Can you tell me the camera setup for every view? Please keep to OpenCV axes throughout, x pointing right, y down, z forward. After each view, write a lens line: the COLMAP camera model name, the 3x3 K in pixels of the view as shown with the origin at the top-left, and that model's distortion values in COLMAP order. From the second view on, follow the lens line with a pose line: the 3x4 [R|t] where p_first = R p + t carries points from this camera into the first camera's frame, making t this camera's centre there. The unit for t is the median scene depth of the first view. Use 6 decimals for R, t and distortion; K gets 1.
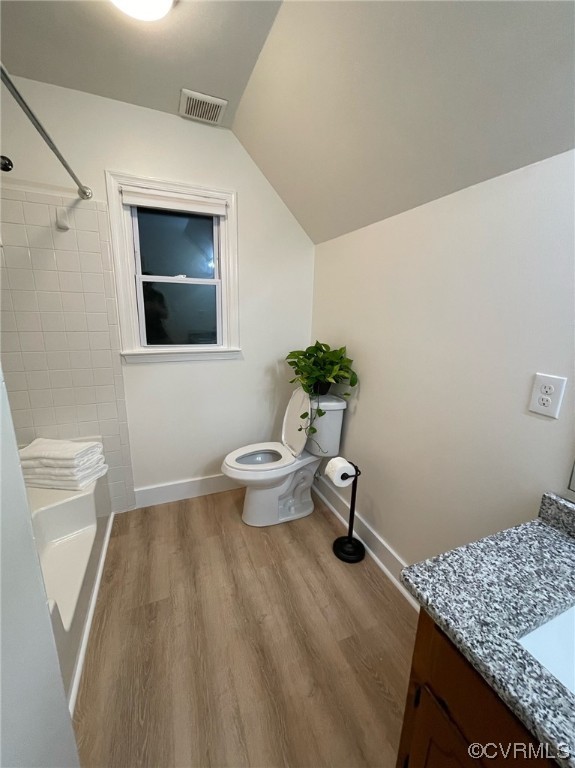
lens RADIAL K [[308.4, 0, 285.1], [0, 308.4, 379.2], [0, 0, 1]] dist [-0.000041, 0.000033]
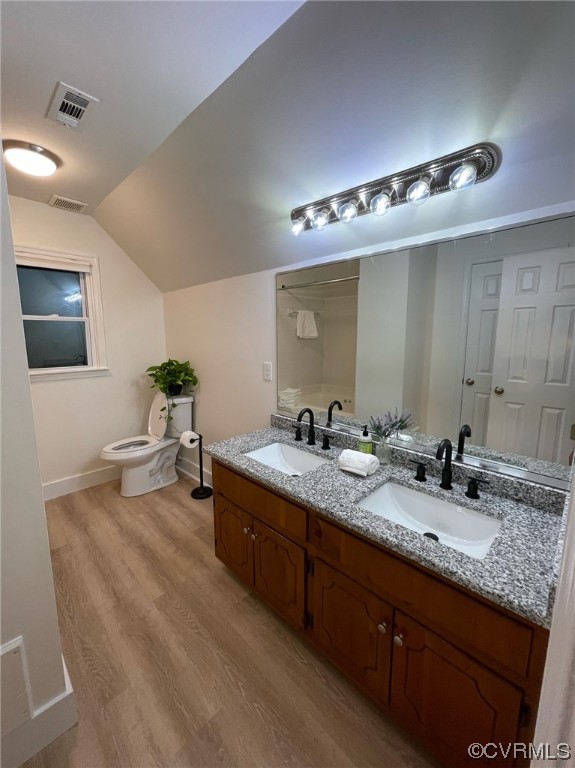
lens RADIAL K [[308.4, 0, 285.1], [0, 308.4, 379.2], [0, 0, 1]] dist [-0.000041, 0.000033]
pose [[0.917305, -0.080701, 0.389921, 0.032653], [0.112120, 0.991974, -0.058461, 0.124512], [-0.382073, 0.097344, 0.918991, -0.557918]]
